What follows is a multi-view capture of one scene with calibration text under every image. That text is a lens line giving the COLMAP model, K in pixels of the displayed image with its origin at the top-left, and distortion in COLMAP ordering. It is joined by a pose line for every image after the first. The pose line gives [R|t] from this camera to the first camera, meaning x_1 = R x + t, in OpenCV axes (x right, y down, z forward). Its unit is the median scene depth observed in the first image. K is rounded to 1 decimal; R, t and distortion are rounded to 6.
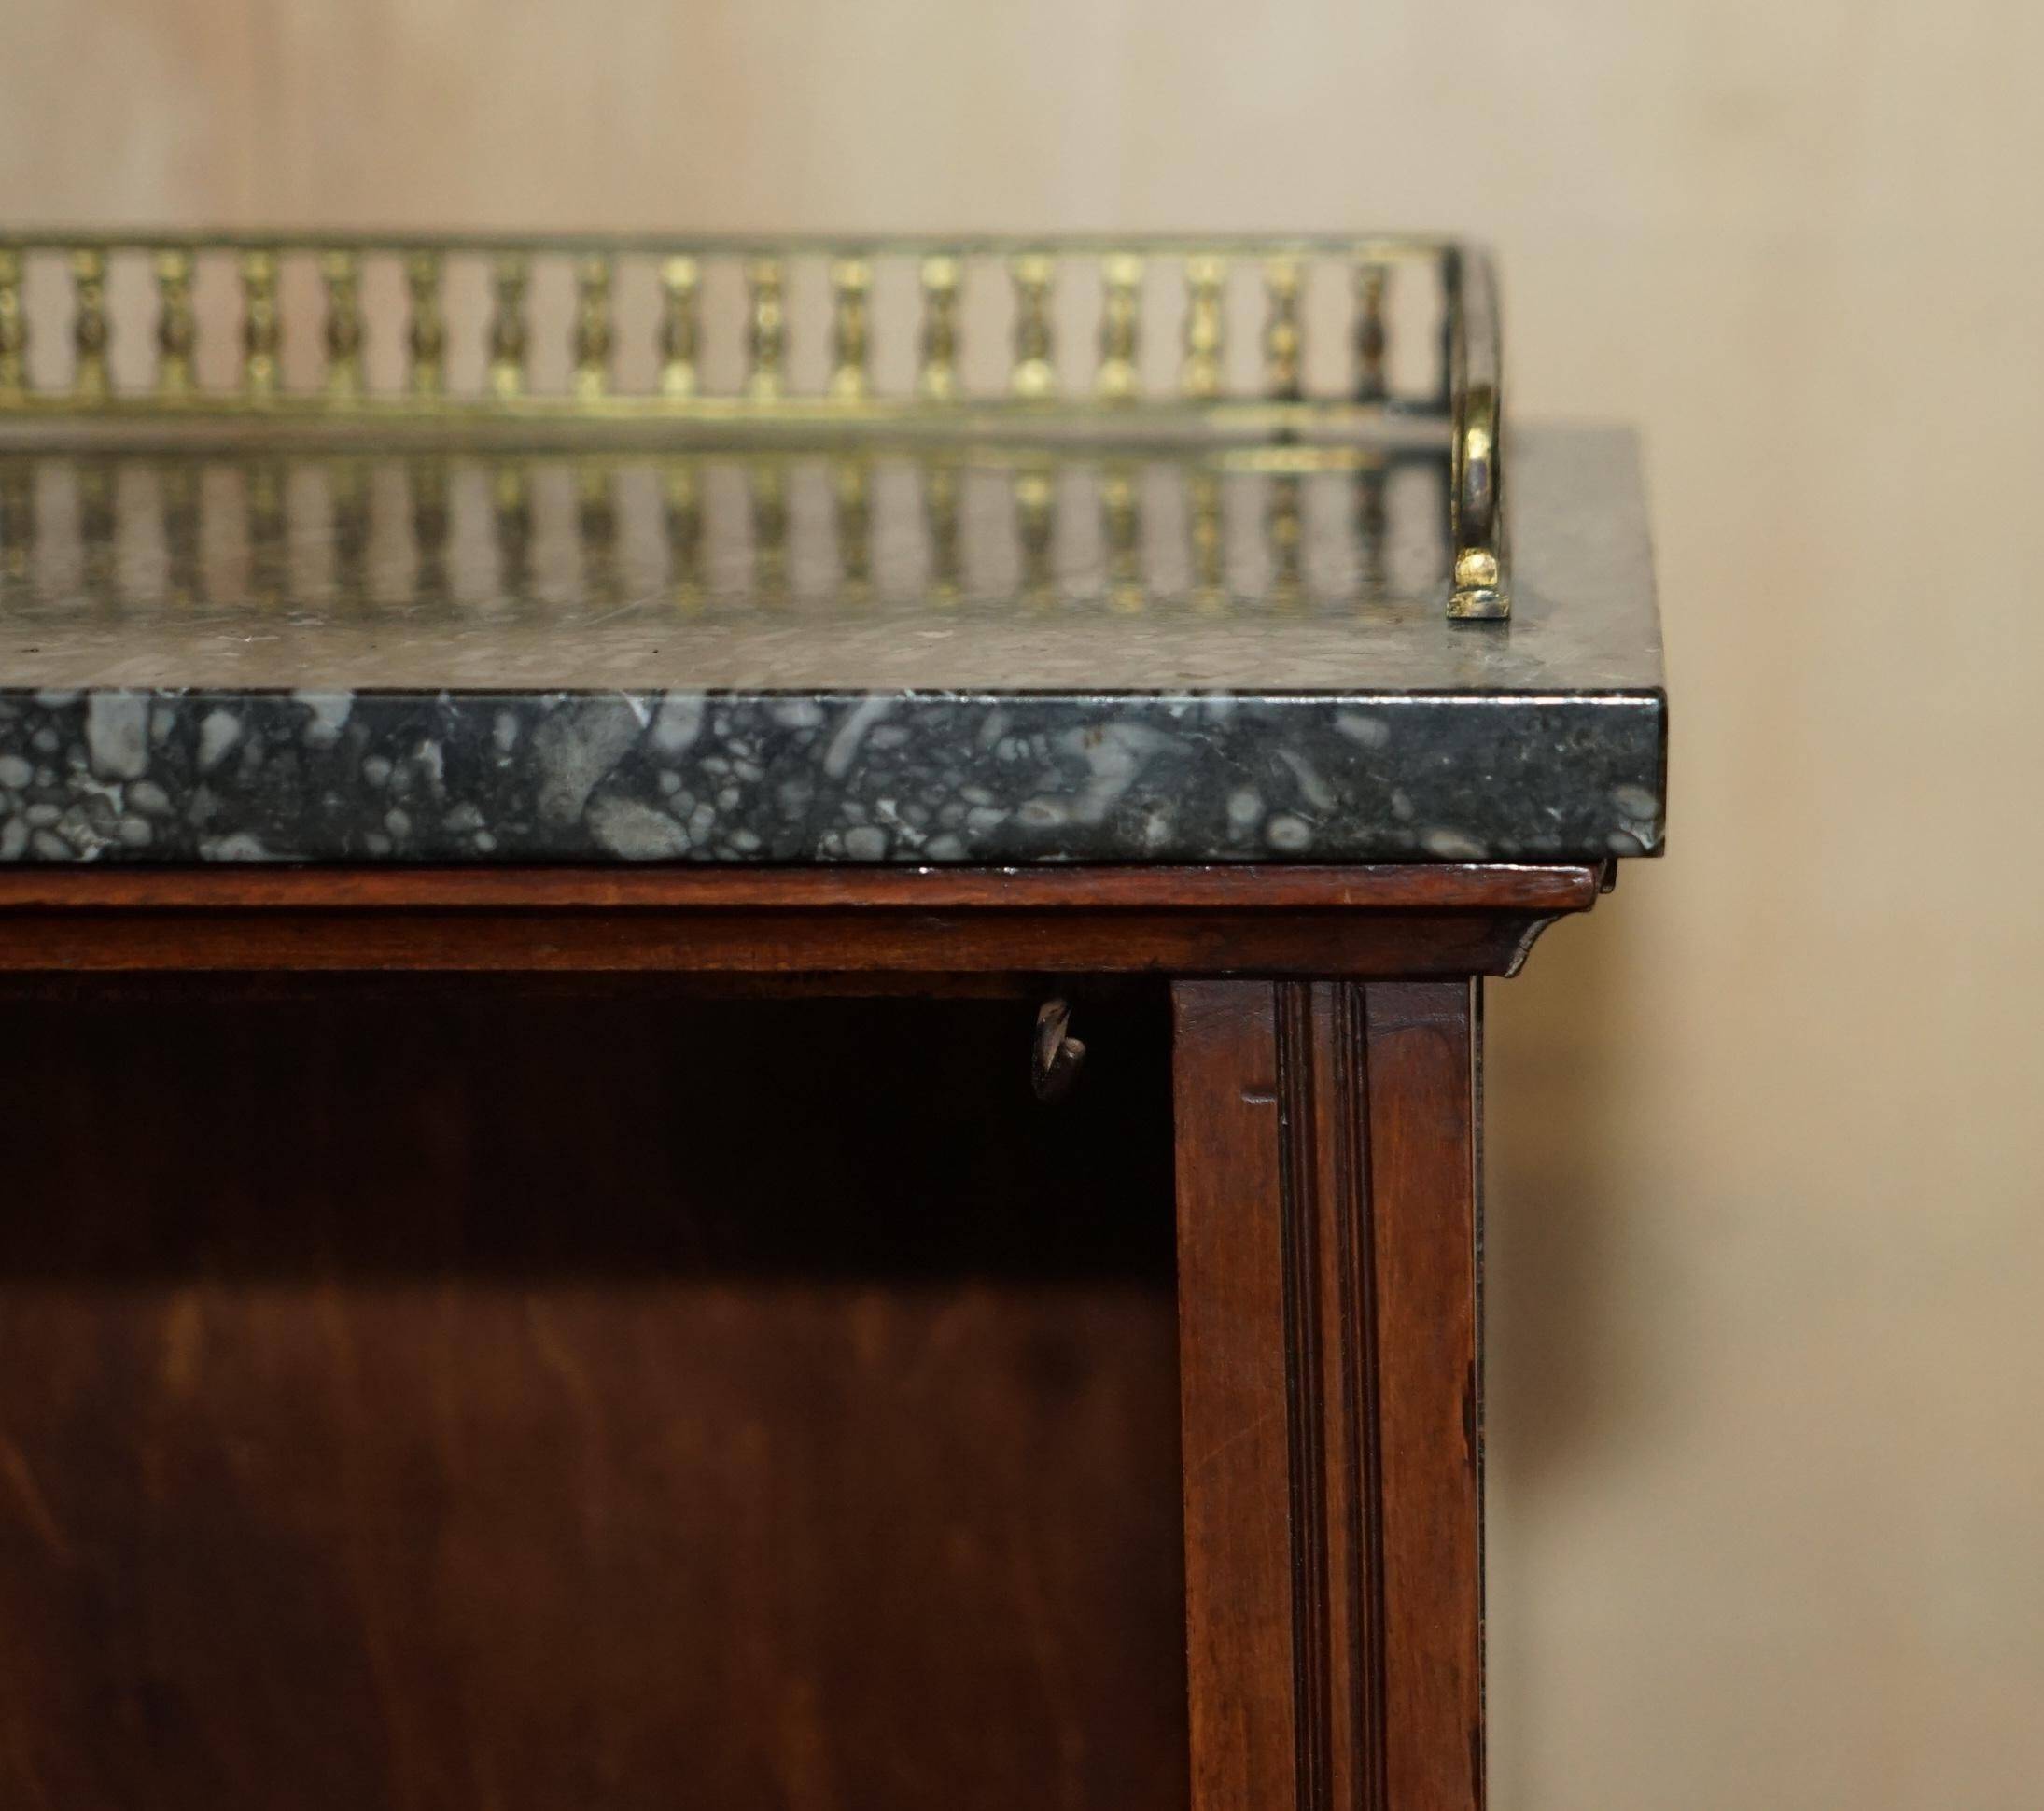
lens RADIAL K [[6980.2, 0, 1022.0], [0, 6980.2, 905.5], [0, 0, 1]] dist [0.055193, -1.498860]
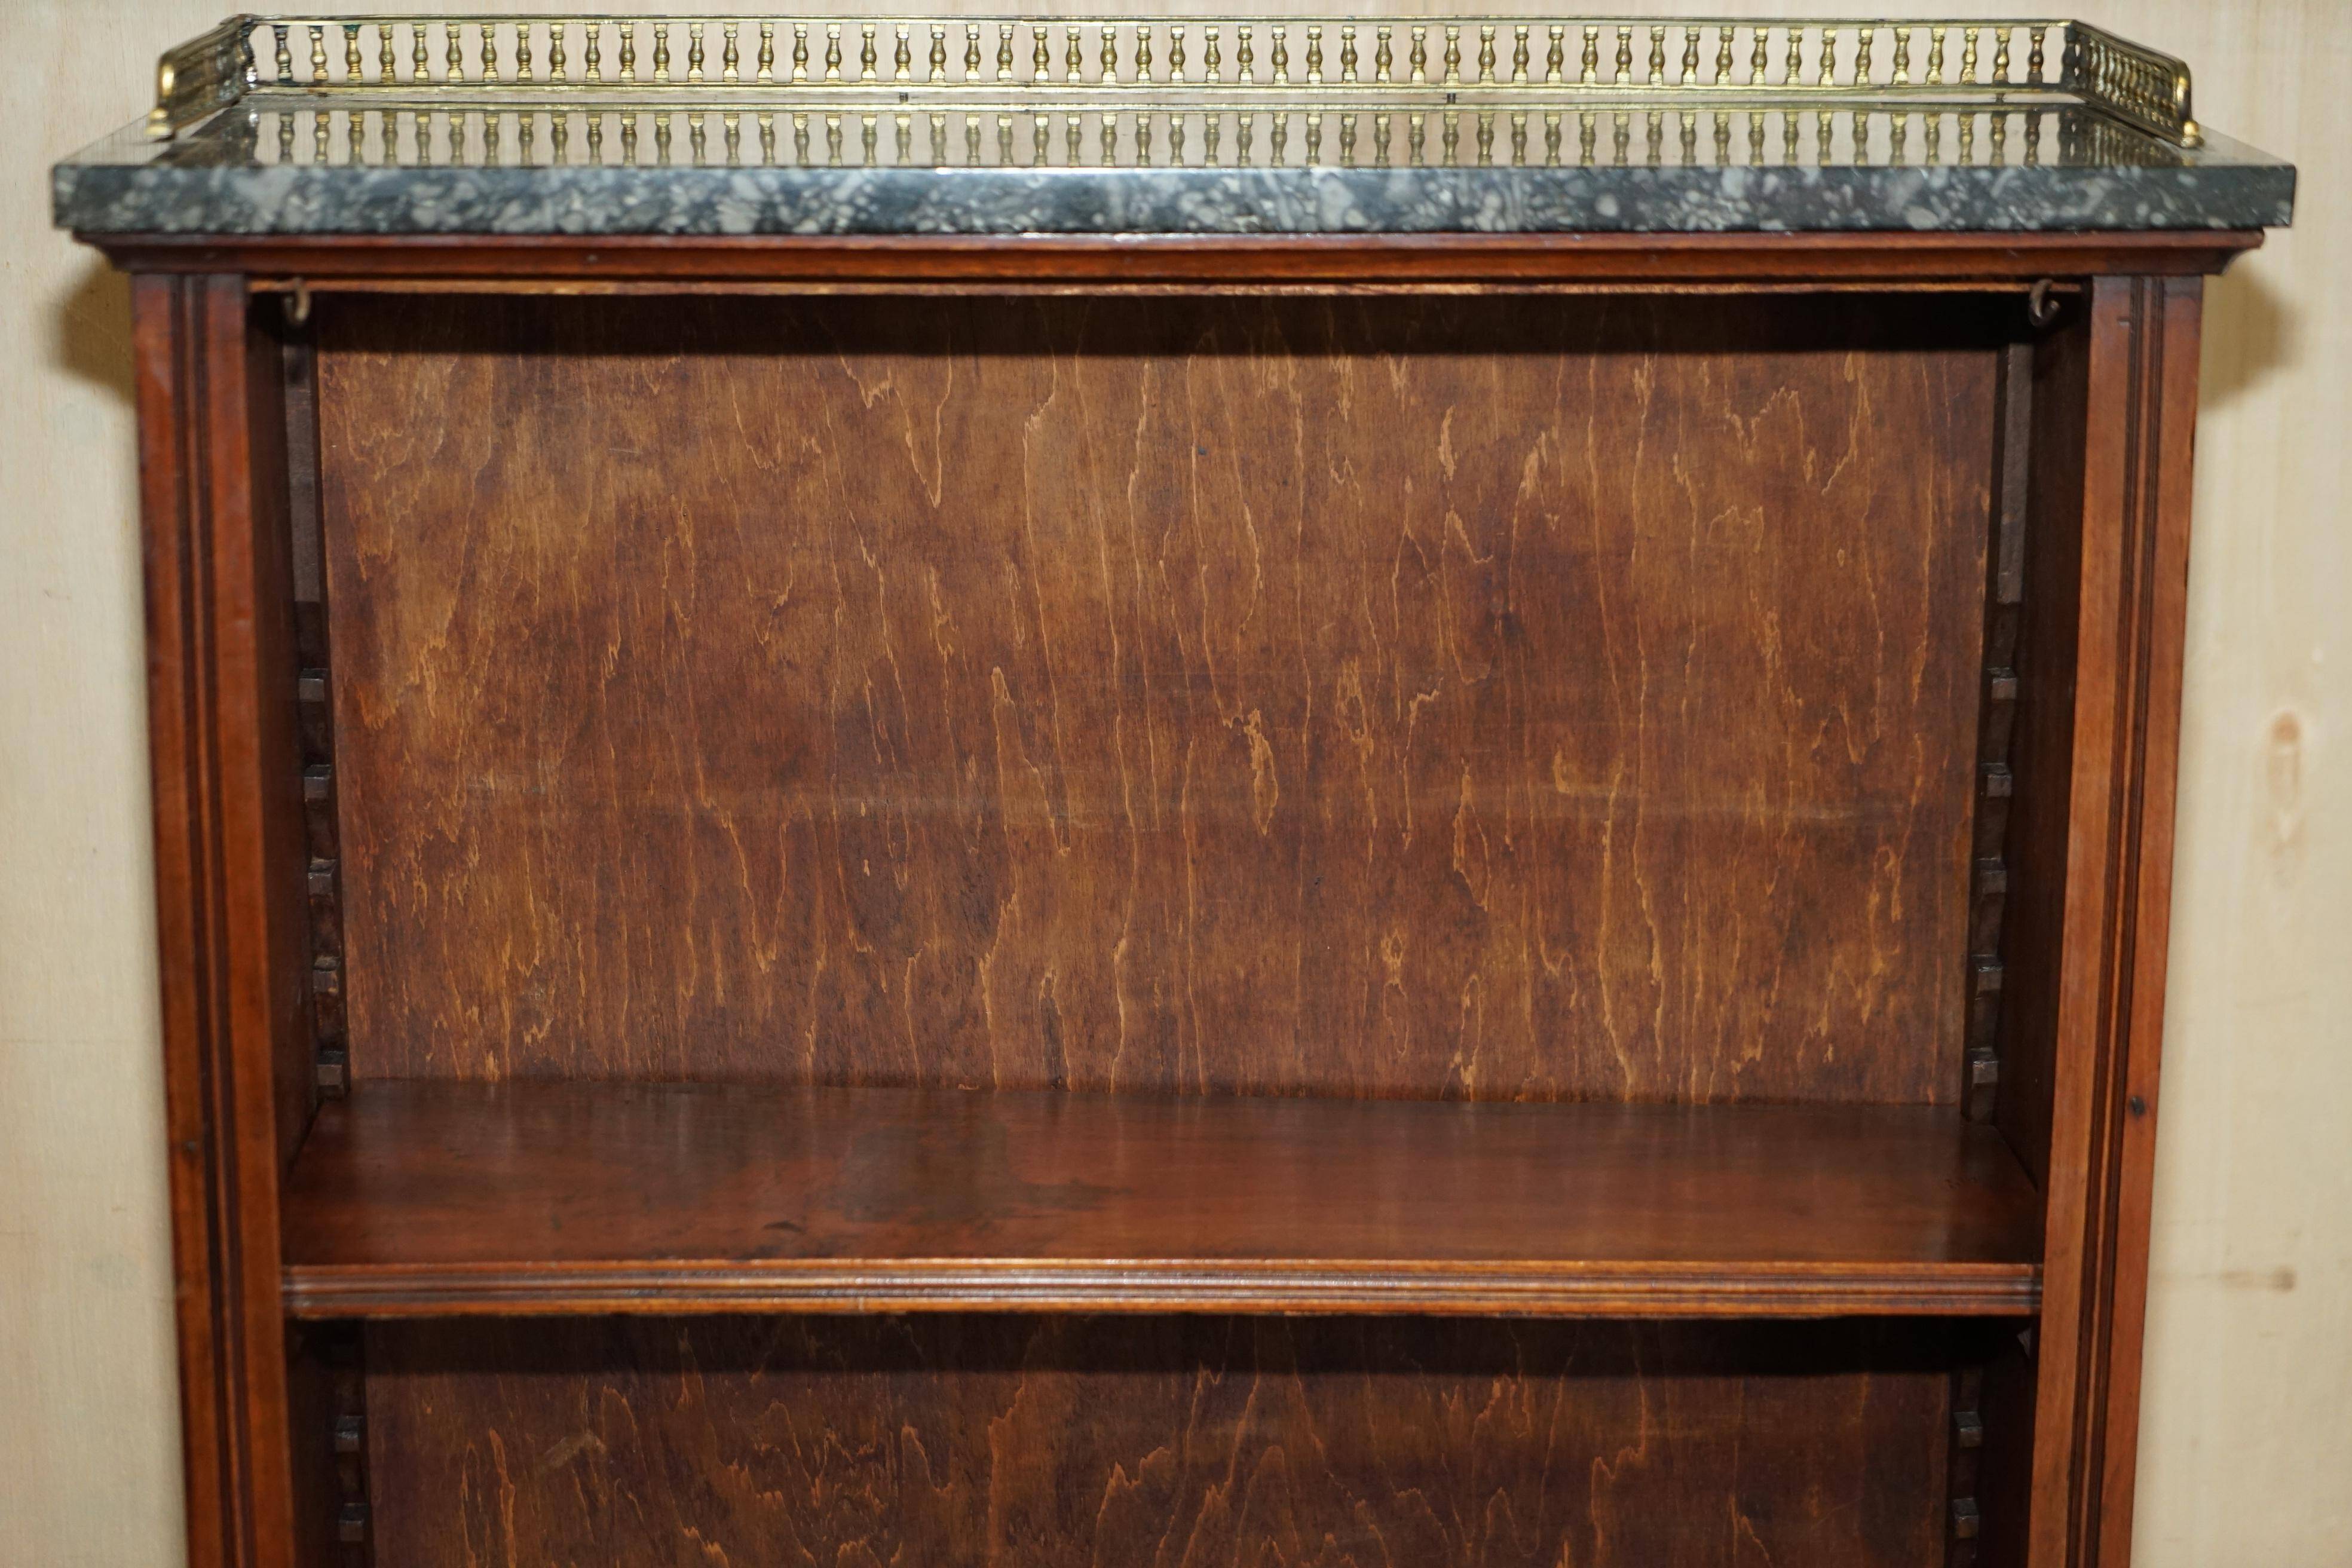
lens RADIAL K [[4797.1, 0, 1113.6], [0, 4797.1, 920.8], [0, 0, 1]] dist [-0.030527, 0.065772]
pose [[0.996421, -0.010827, 0.083837, -0.531110], [0.005463, 0.997938, 0.063958, 0.142316], [-0.084356, -0.063271, 0.994425, -0.859495]]
